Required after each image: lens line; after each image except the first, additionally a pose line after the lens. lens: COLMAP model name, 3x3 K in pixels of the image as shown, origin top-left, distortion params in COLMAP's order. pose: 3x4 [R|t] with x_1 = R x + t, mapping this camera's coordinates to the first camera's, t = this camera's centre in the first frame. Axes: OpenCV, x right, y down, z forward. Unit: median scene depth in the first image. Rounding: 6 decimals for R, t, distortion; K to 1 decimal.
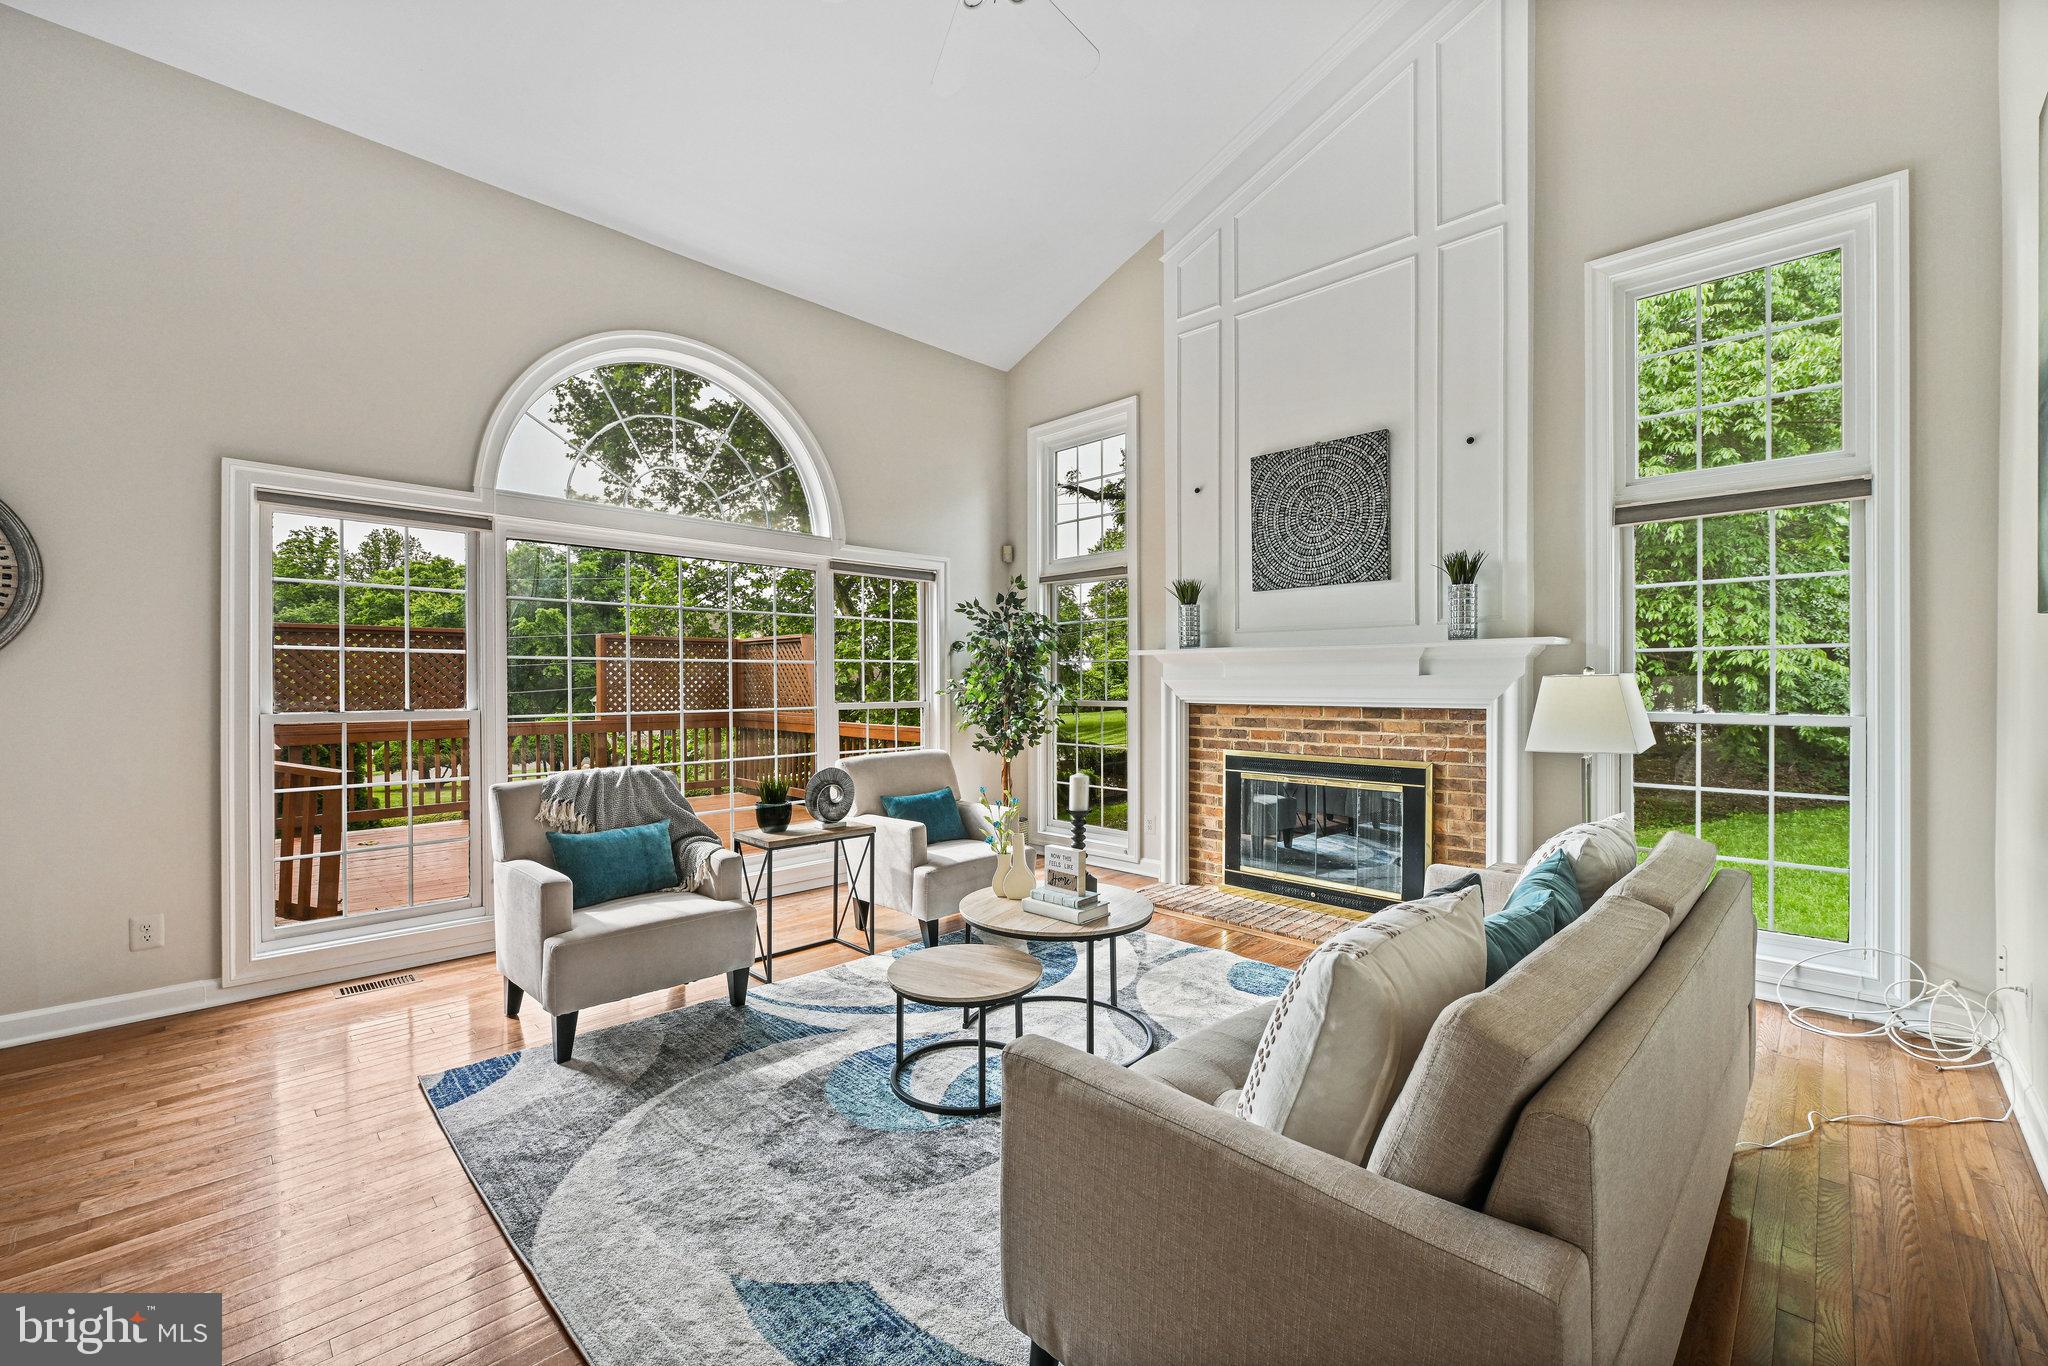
lens RADIAL K [[830.7, 0, 1024.0], [0, 830.7, 683.0], [0, 0, 1]] dist [-0.001838, -0.000426]
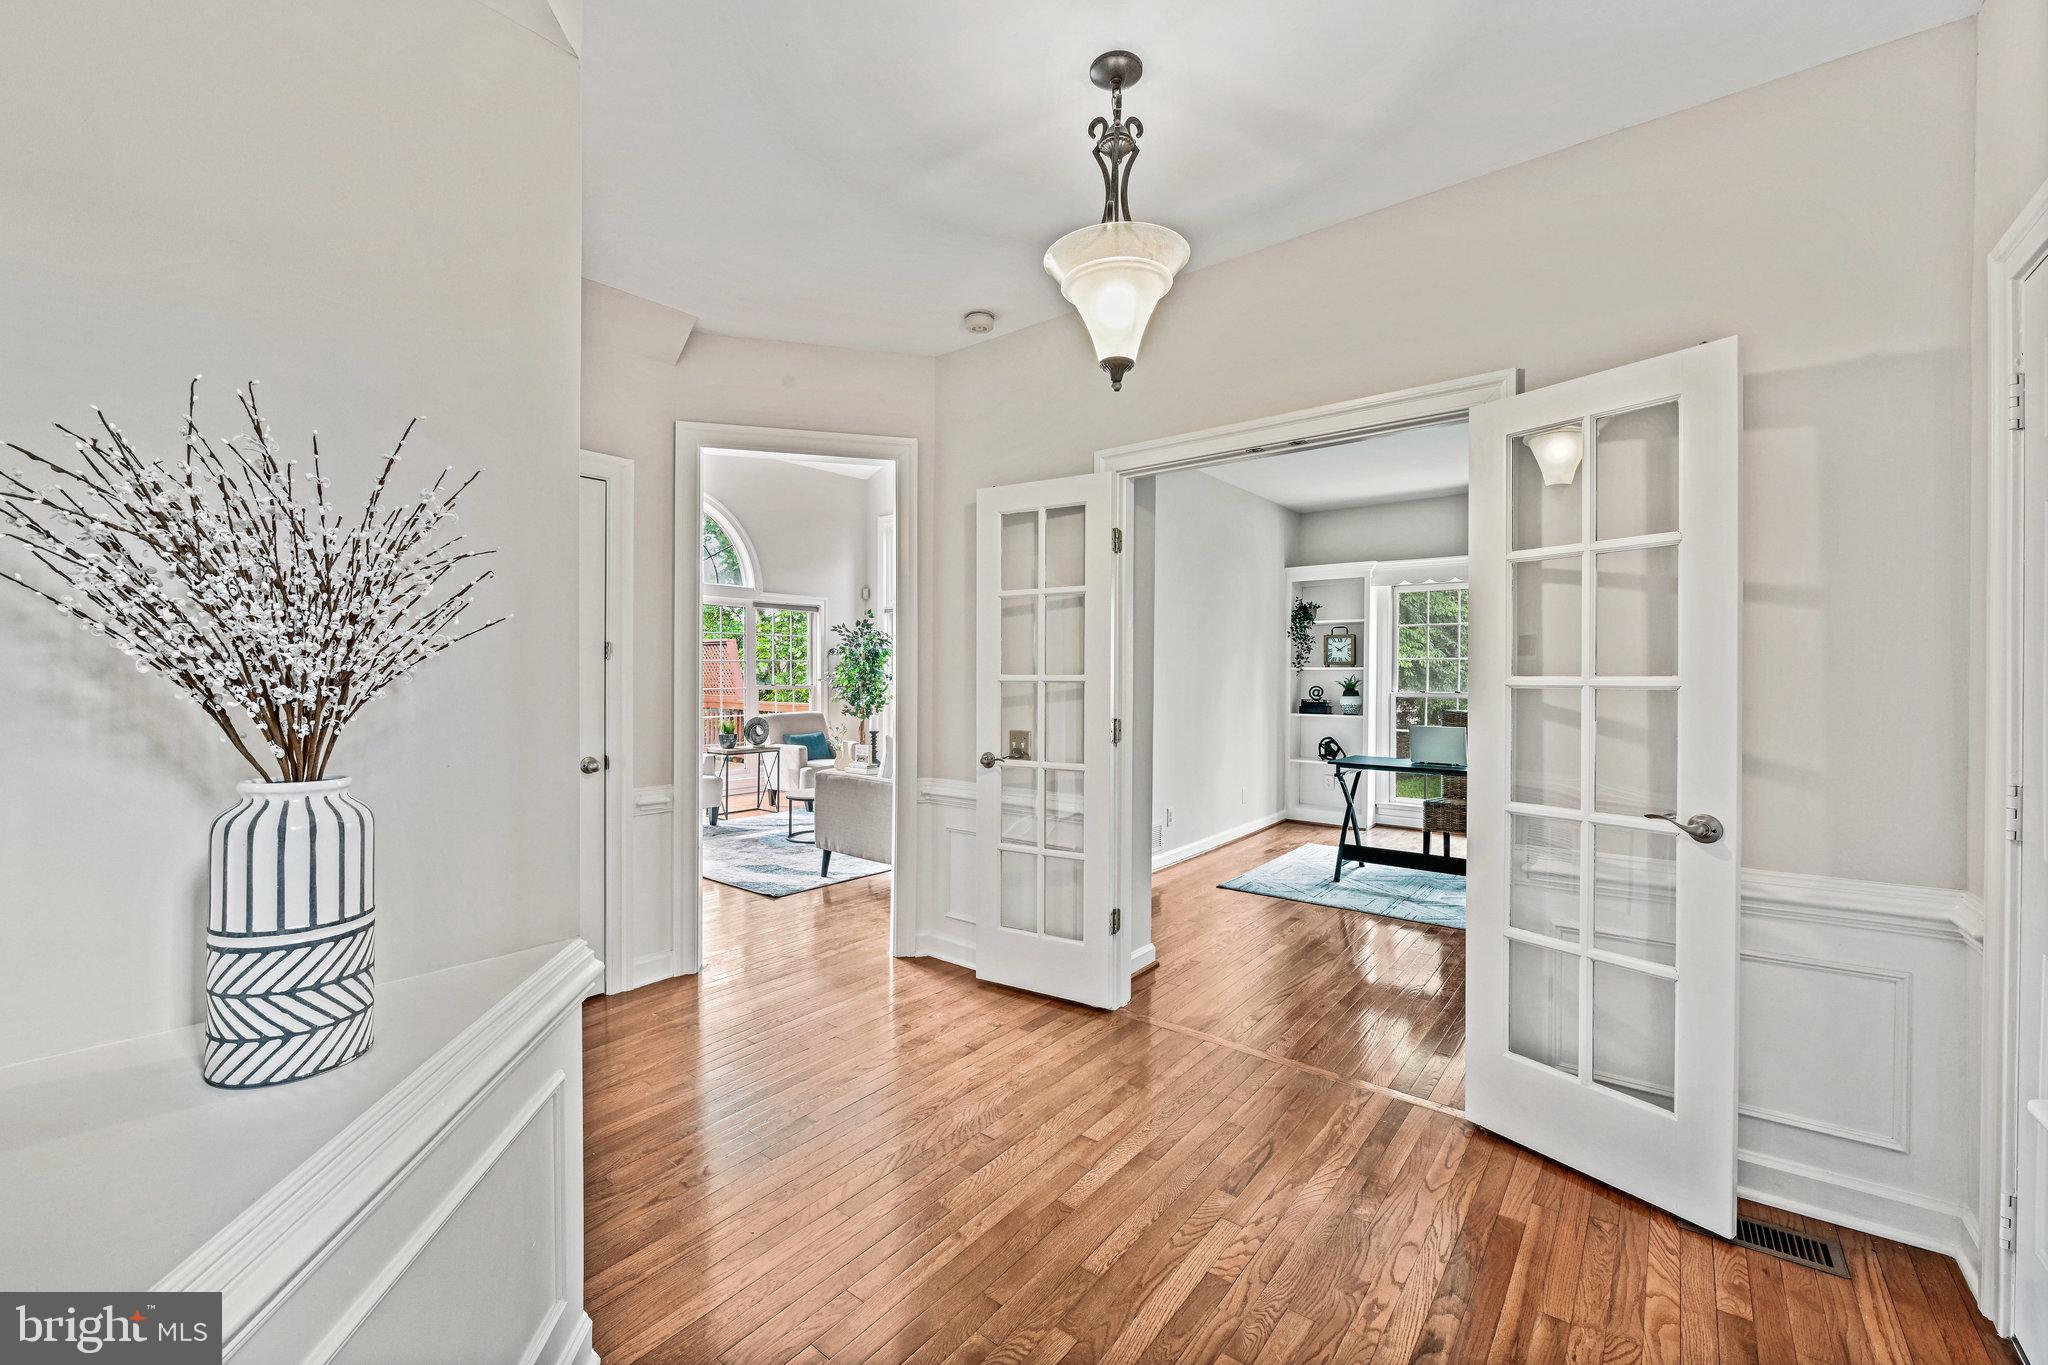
lens RADIAL K [[830.7, 0, 1024.0], [0, 830.7, 682.5], [0, 0, 1]] dist [-0.001838, -0.000426]
pose [[0.994274, 0.004858, 0.106746, 0.155410], [-0.005736, 0.999952, 0.007921, 0.001623], [-0.106702, -0.008488, 0.994255, -0.855488]]
